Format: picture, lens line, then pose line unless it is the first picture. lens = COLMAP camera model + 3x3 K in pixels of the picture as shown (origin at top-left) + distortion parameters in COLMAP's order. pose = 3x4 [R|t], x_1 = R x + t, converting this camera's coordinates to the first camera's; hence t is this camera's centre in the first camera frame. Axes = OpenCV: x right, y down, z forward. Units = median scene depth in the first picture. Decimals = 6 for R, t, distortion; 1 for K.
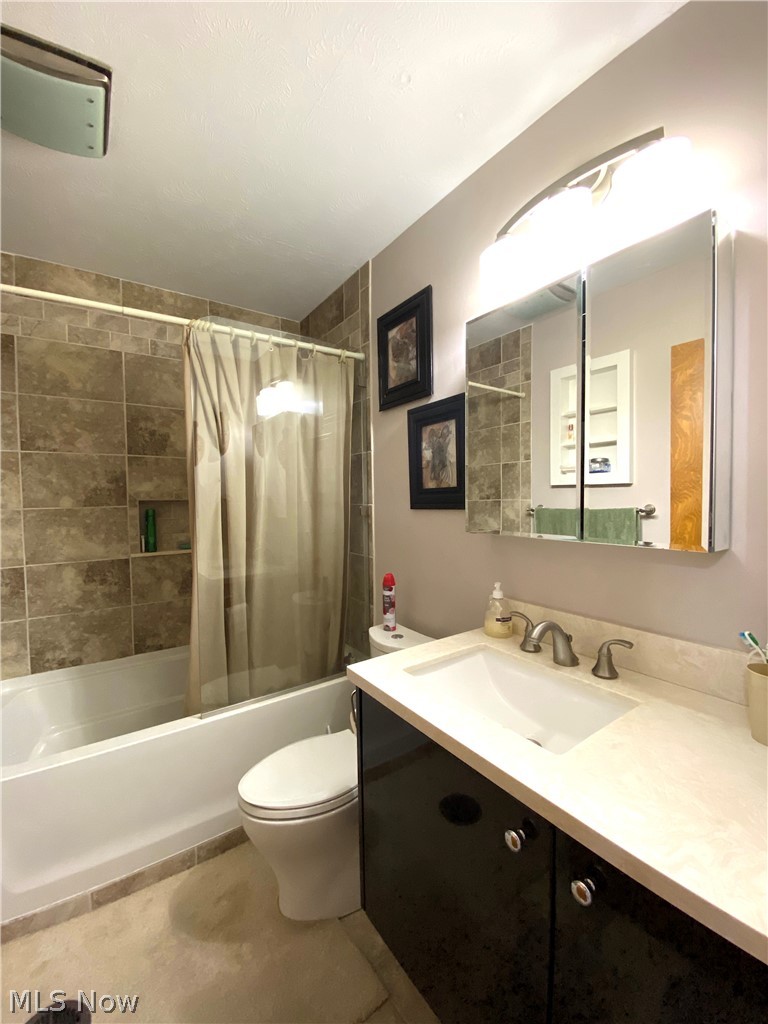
lens RADIAL K [[412.8, 0, 384.0], [0, 412.8, 512.0], [0, 0, 1]] dist [-0.000295, -0.015861]
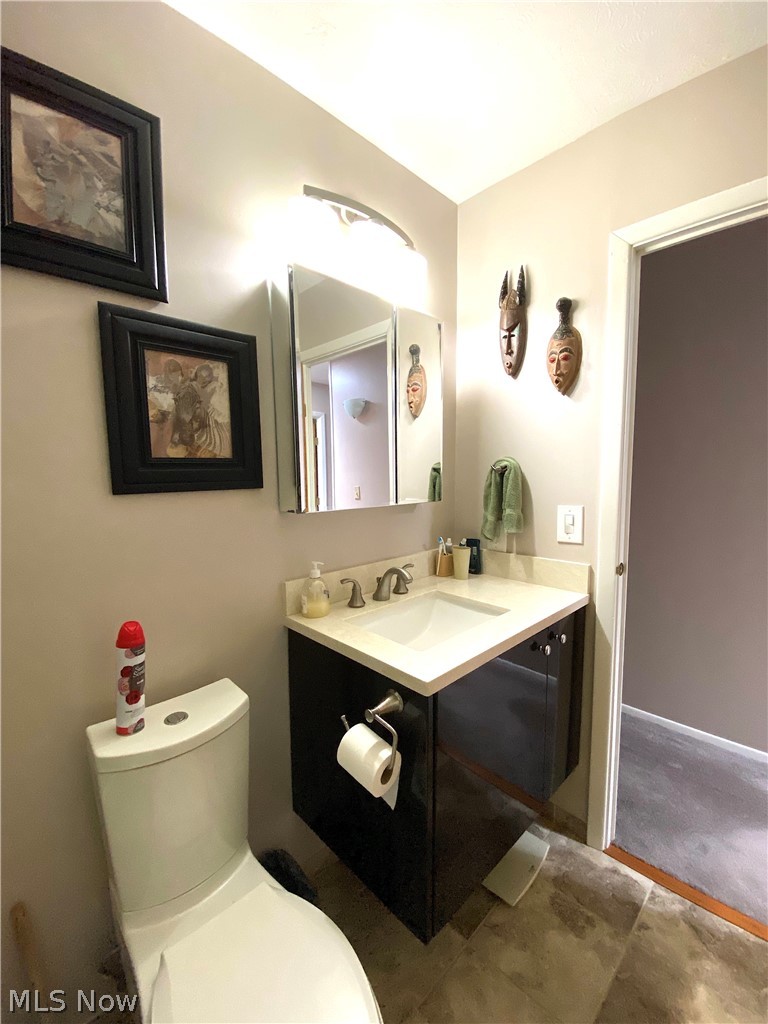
lens RADIAL K [[412.8, 0, 384.0], [0, 412.8, 512.0], [0, 0, 1]] dist [-0.000295, -0.015861]
pose [[-0.166954, -0.074962, 0.983111, -0.562805], [0.051914, 0.995054, 0.084688, -0.012707], [-0.984597, 0.065176, -0.162237, 0.812014]]
